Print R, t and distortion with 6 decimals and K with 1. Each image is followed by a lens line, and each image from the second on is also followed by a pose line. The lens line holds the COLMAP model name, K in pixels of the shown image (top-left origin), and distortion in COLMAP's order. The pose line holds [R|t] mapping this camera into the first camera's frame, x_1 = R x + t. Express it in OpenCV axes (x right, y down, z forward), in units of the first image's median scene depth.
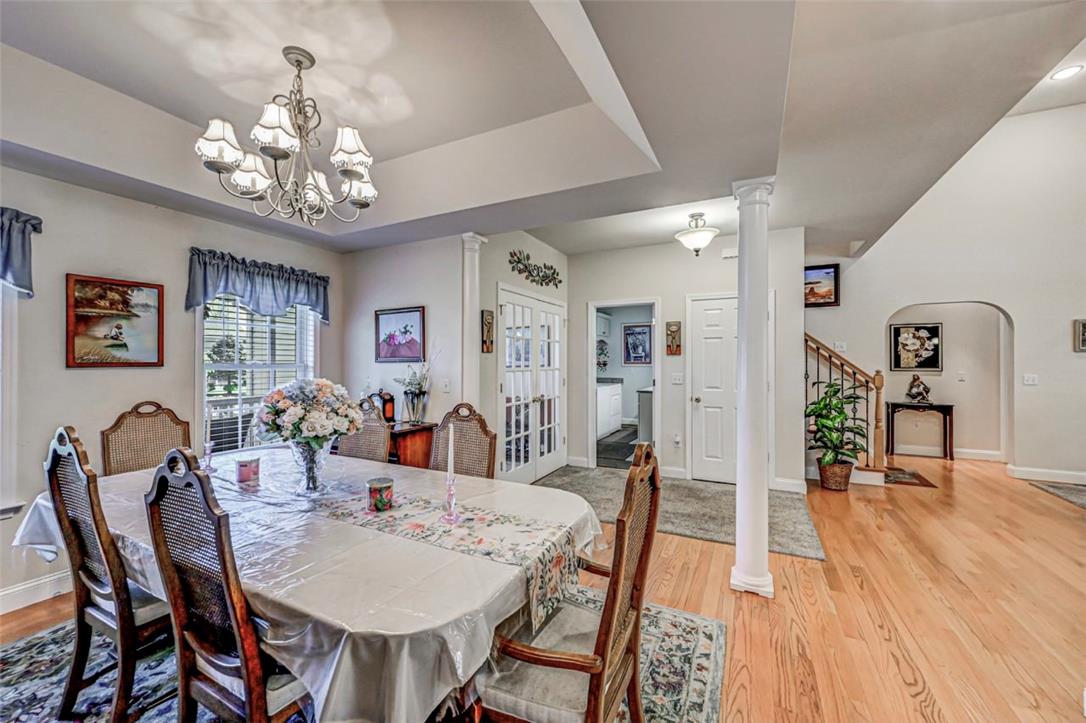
lens RADIAL K [[427.1, 0, 543.1], [0, 427.1, 360.2], [0, 0, 1]] dist [-0.001993, 0.000049]
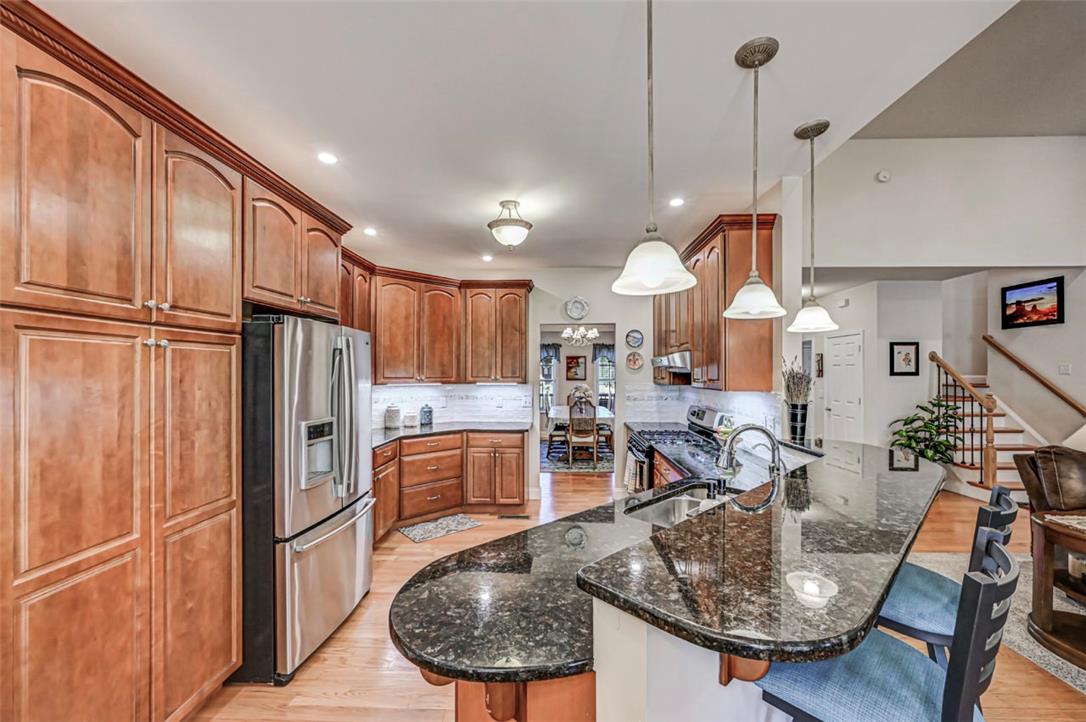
lens RADIAL K [[429.9, 0, 546.3], [0, 429.9, 371.1], [0, 0, 1]] dist [-0.003920, 0.000150]
pose [[0.419700, 0.000765, -0.907663, 2.107337], [0.005249, 0.999981, 0.003270, -0.070773], [0.907648, -0.006136, 0.419688, -0.731601]]
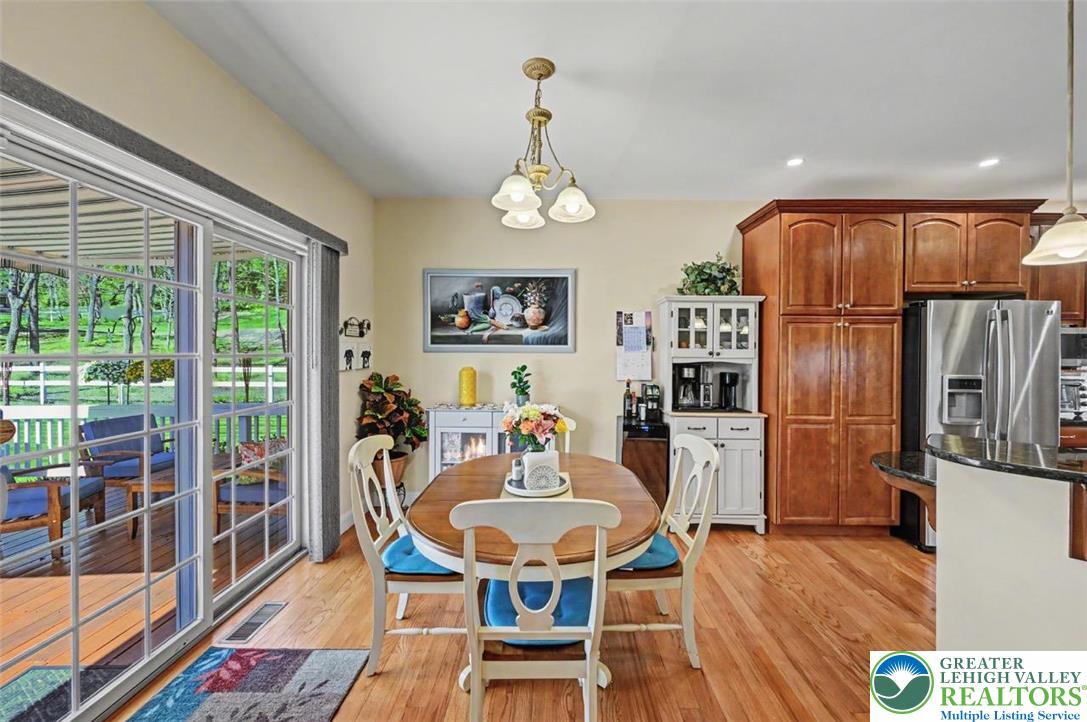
lens RADIAL K [[443.7, 0, 545.1], [0, 443.7, 356.0], [0, 0, 1]] dist [-0.001153, -0.000452]
pose [[-0.896264, 0.005252, -0.443490, 2.577072], [0.002000, 0.999968, 0.007800, -0.039496], [0.443517, 0.006104, -0.896245, -0.284988]]
